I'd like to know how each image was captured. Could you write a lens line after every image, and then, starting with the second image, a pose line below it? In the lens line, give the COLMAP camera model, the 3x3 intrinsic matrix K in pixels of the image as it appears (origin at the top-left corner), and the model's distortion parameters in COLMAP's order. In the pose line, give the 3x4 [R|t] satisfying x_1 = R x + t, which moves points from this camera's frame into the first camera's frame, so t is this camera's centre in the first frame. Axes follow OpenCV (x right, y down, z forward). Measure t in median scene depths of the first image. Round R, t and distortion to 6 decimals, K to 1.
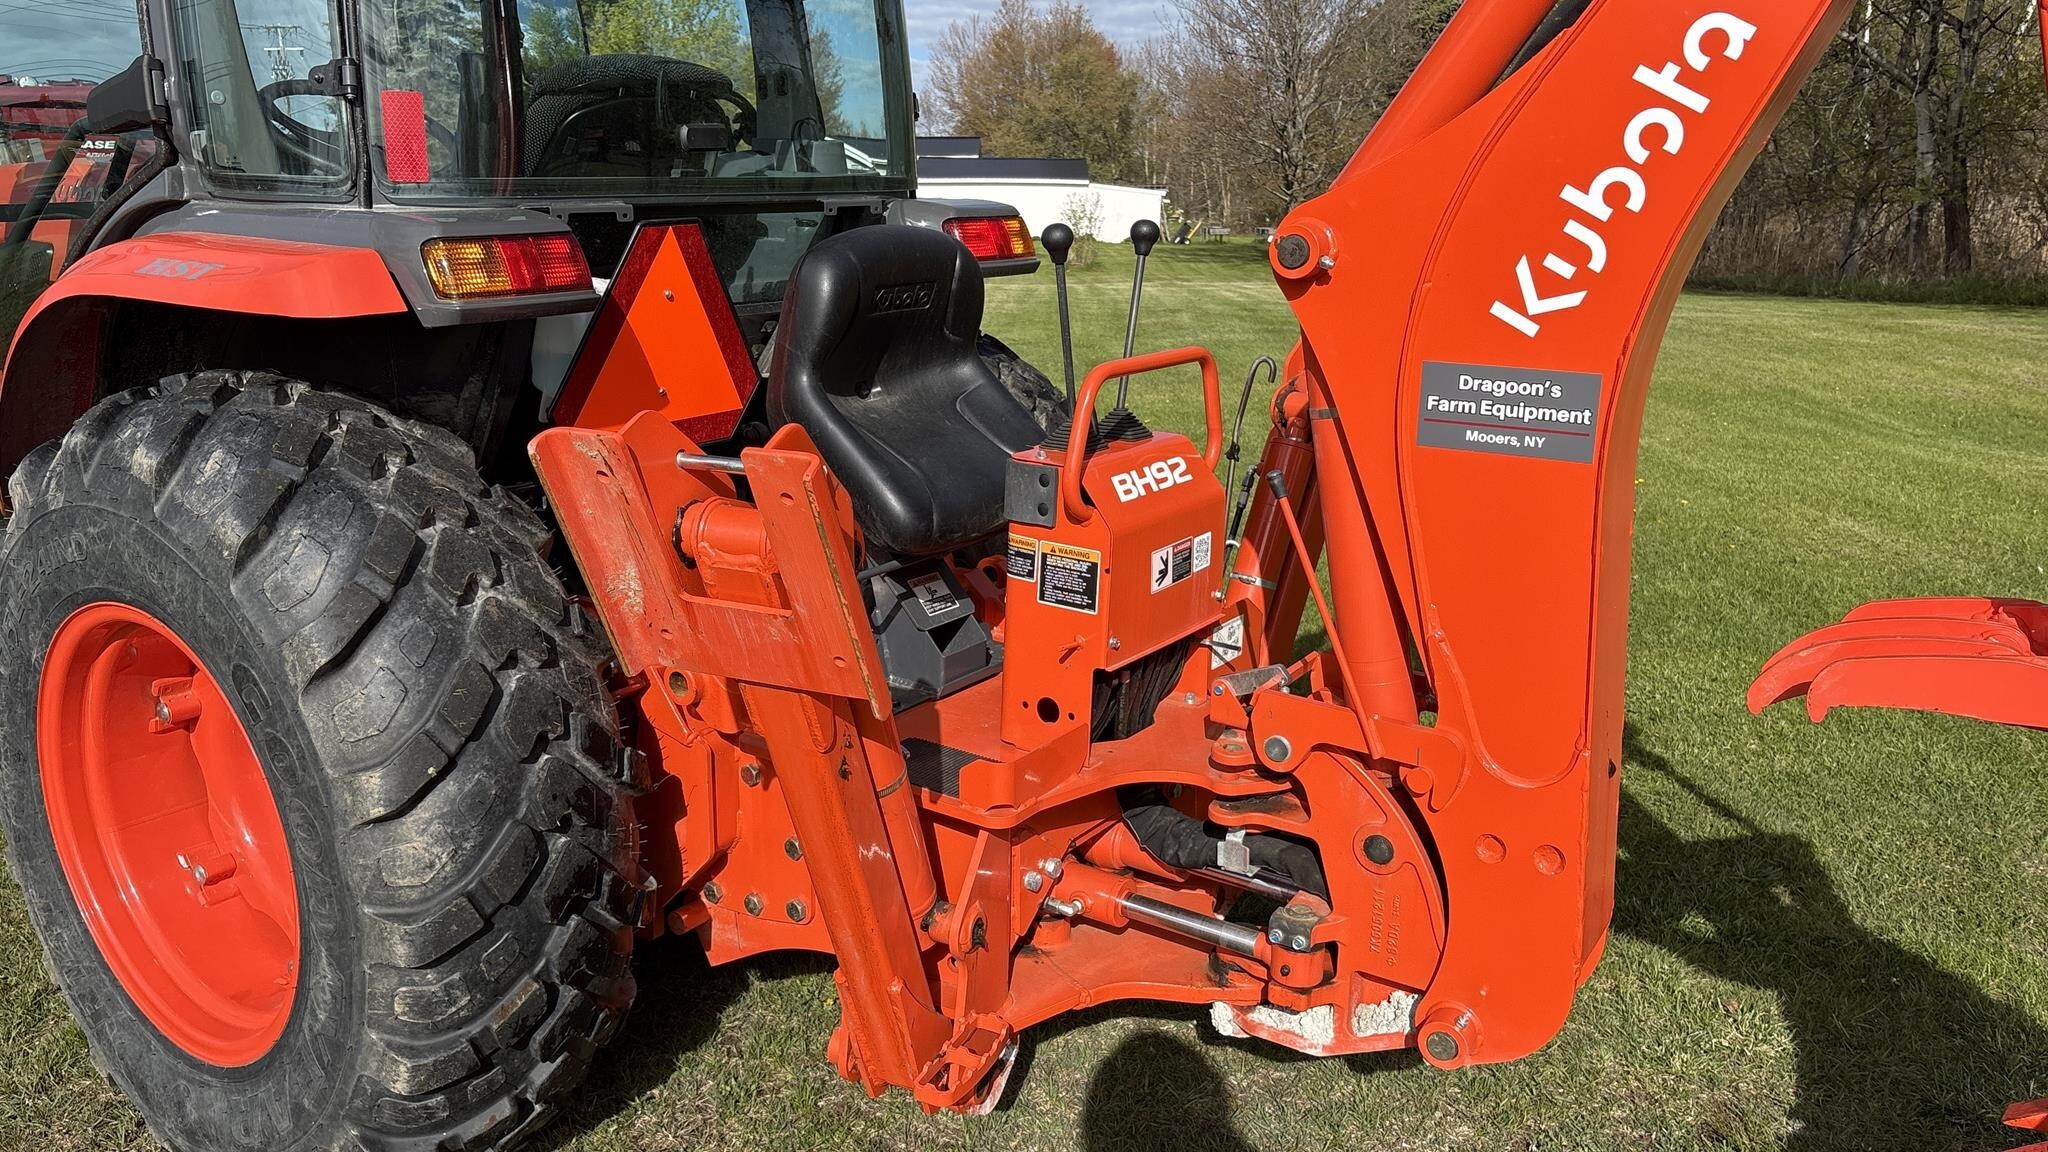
lens RADIAL K [[1565.1, 0, 1023.4], [0, 1565.1, 581.6], [0, 0, 1]] dist [0.045843, -0.053554]
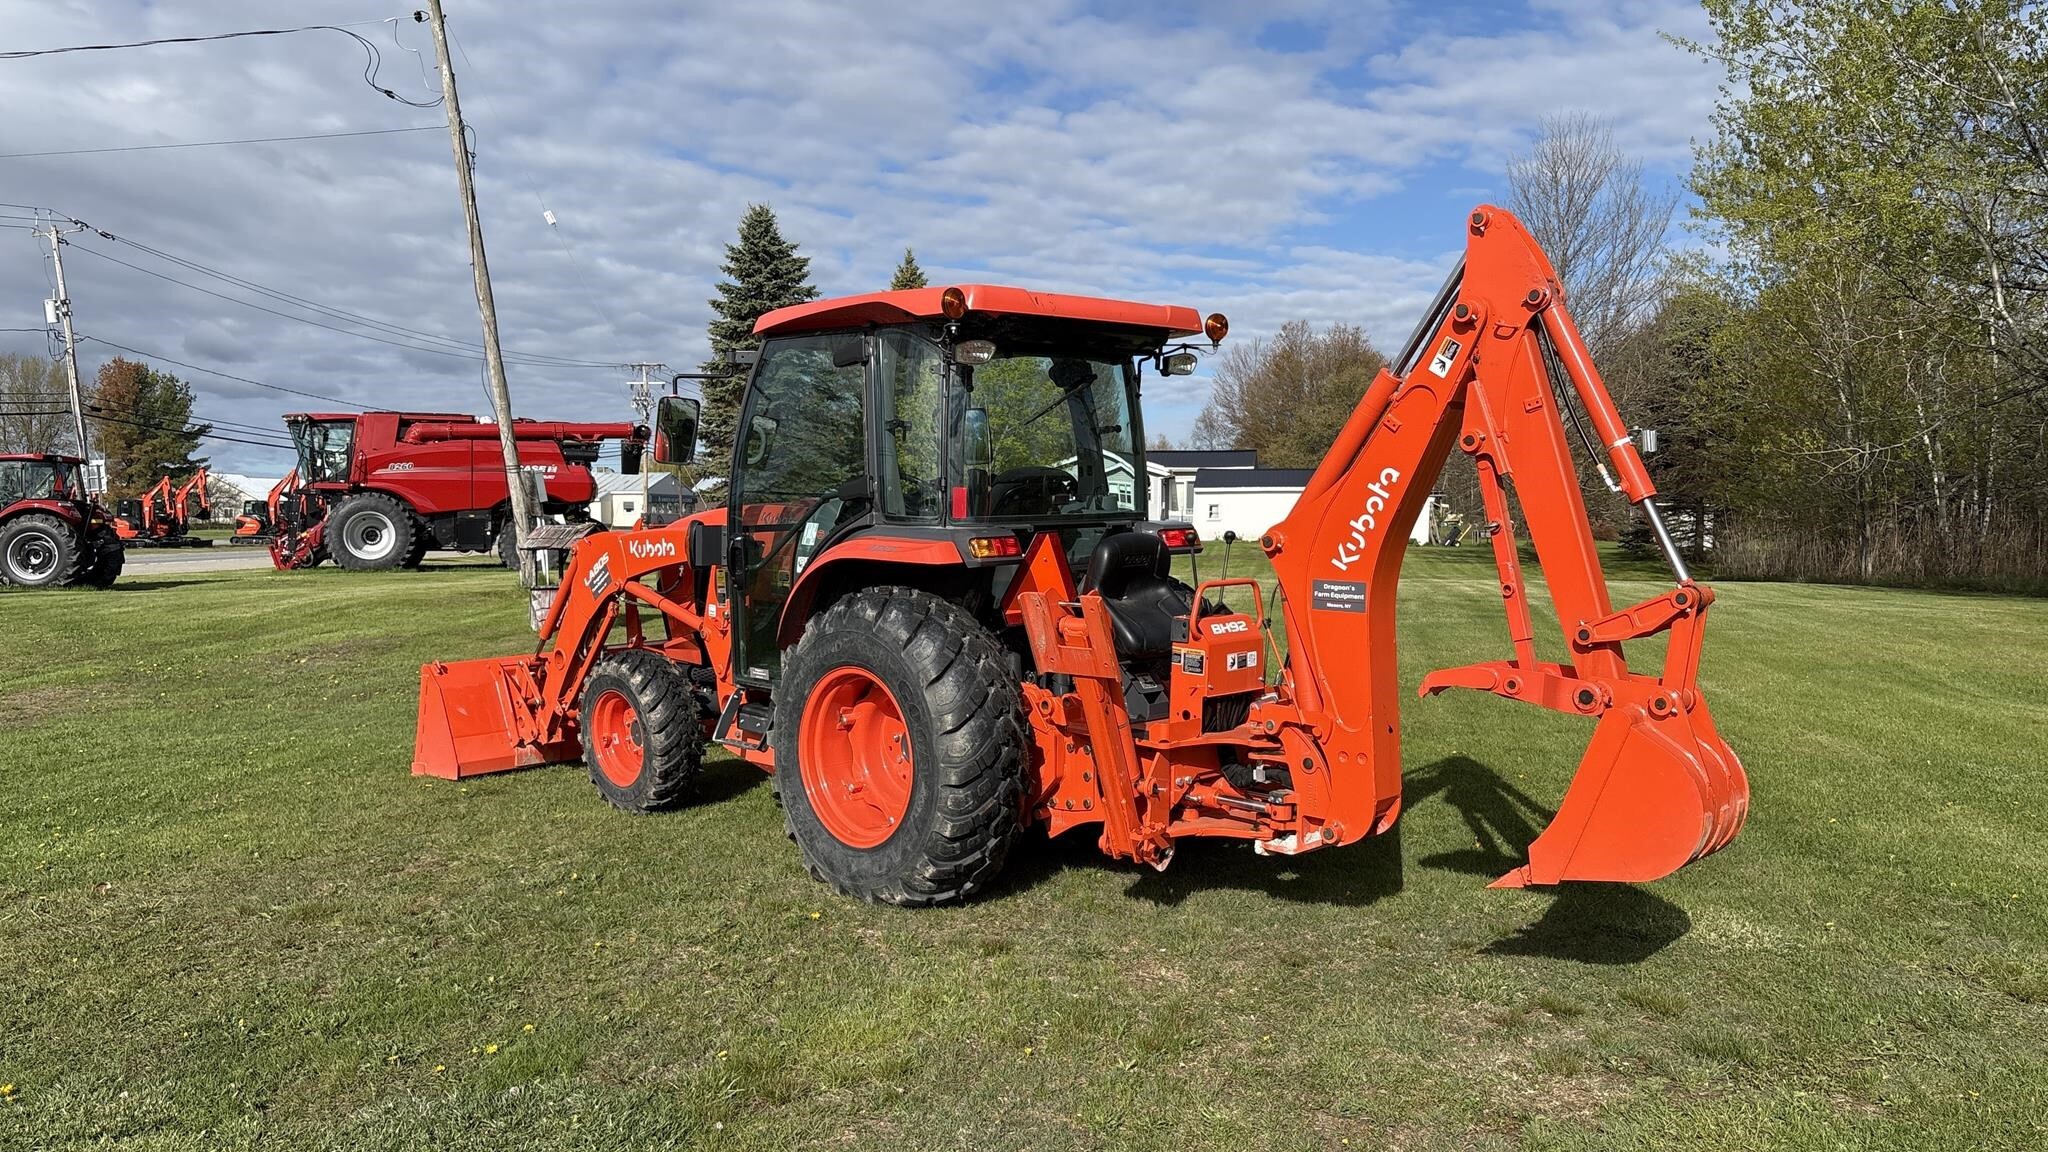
lens RADIAL K [[1565.1, 0, 1023.4], [0, 1565.1, 581.6], [0, 0, 1]] dist [0.045843, -0.053554]
pose [[0.983944, 0.005231, -0.178400, 0.217806], [-0.038744, 0.981995, -0.184893, 0.365417], [0.174221, 0.188836, 0.966431, -1.640867]]
